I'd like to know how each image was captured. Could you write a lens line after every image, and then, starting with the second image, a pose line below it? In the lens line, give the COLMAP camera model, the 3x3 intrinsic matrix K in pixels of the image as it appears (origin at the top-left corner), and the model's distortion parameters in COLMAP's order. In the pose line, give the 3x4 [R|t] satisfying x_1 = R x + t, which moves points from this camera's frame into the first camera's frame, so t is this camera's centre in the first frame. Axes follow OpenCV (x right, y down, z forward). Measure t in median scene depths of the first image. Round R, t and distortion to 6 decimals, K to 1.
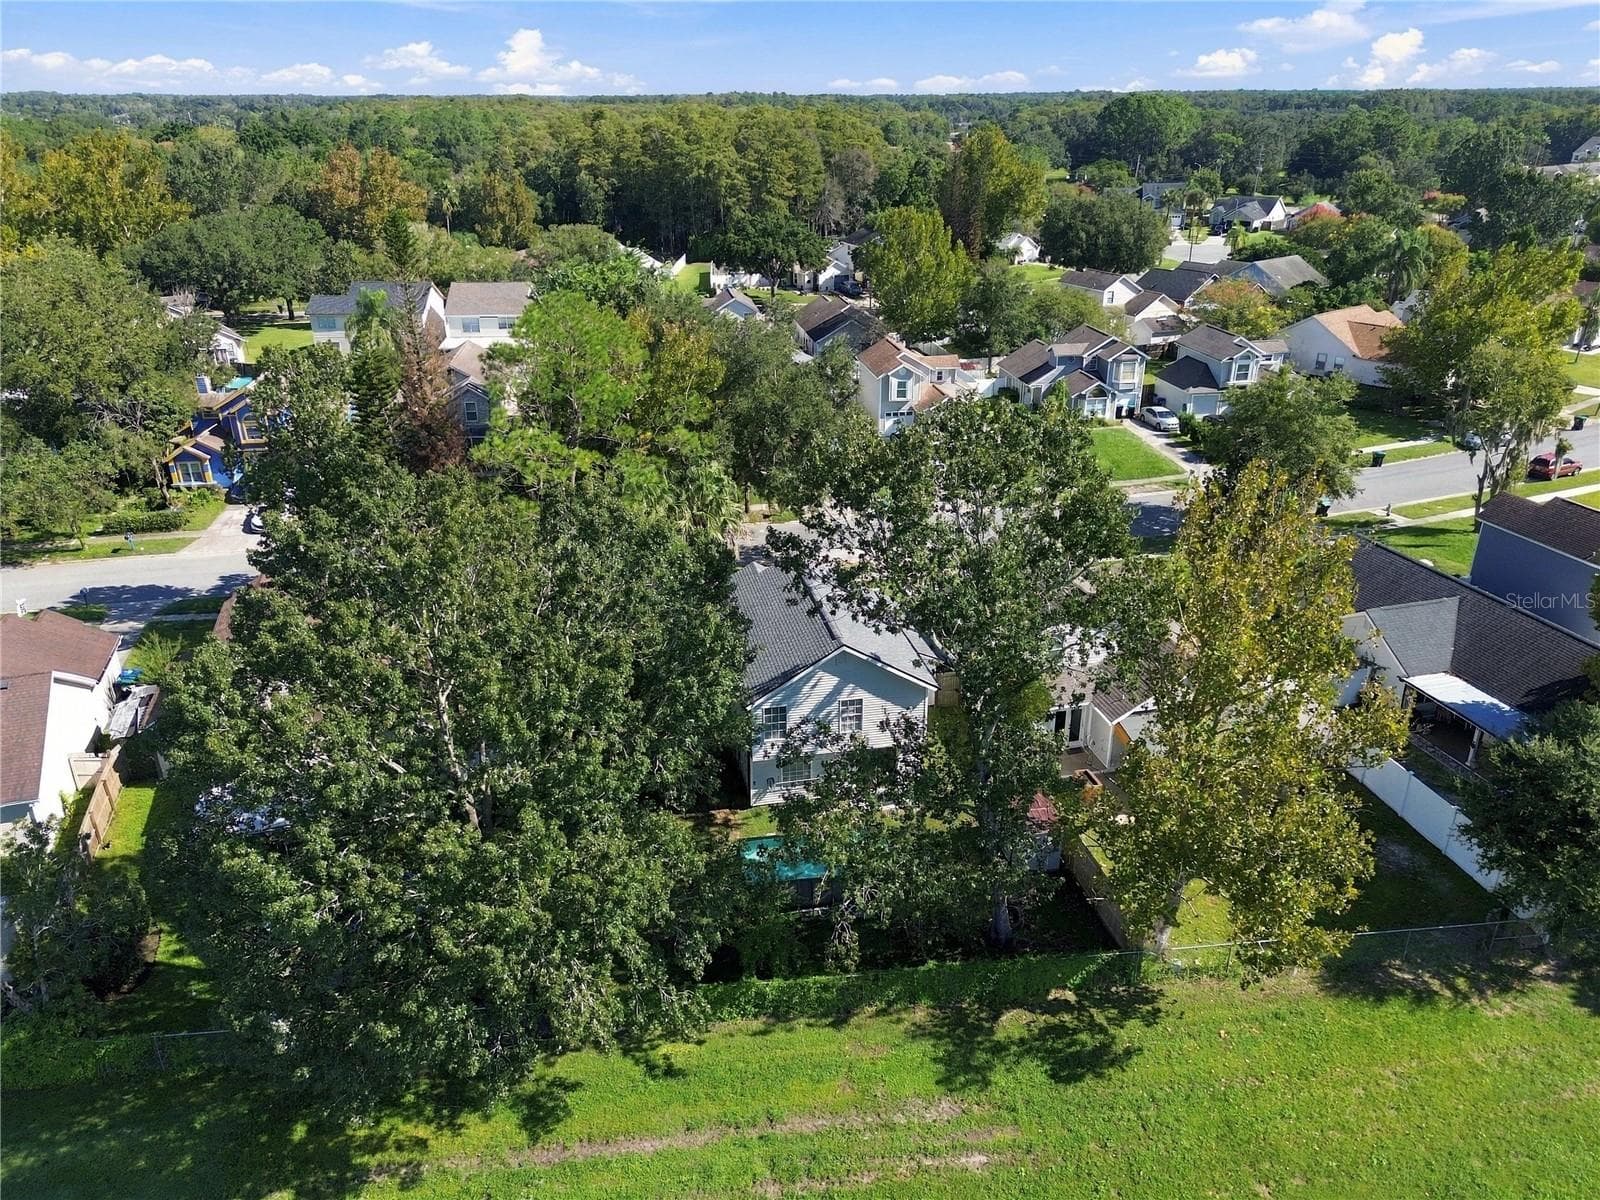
lens RADIAL K [[1136.7, 0, 801.7], [0, 1136.7, 598.3], [0, 0, 1]] dist [0.064323, -0.054081]
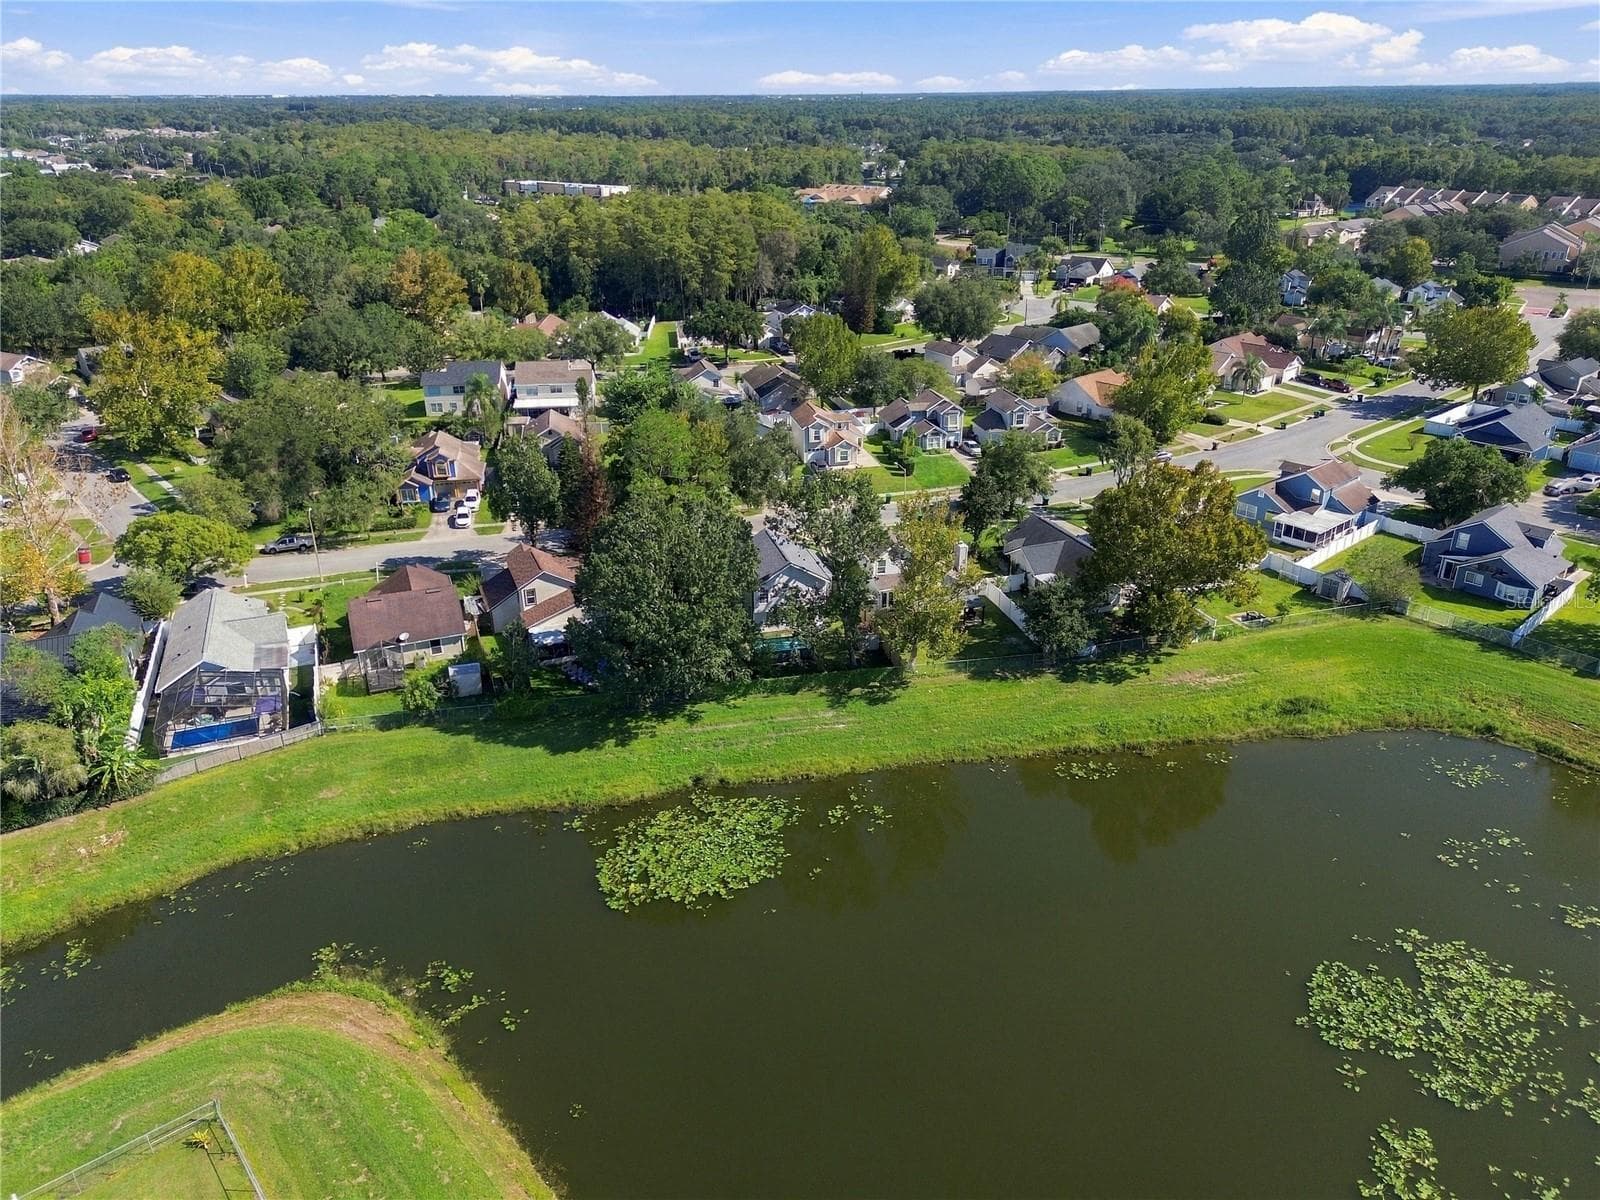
lens RADIAL K [[1136.7, 0, 801.7], [0, 1136.7, 598.3], [0, 0, 1]] dist [0.064323, -0.054081]
pose [[0.997860, -0.028982, 0.058615, -0.036598], [0.028815, 0.999578, 0.003698, 0.046509], [-0.058697, -0.002002, 0.998274, -0.622026]]
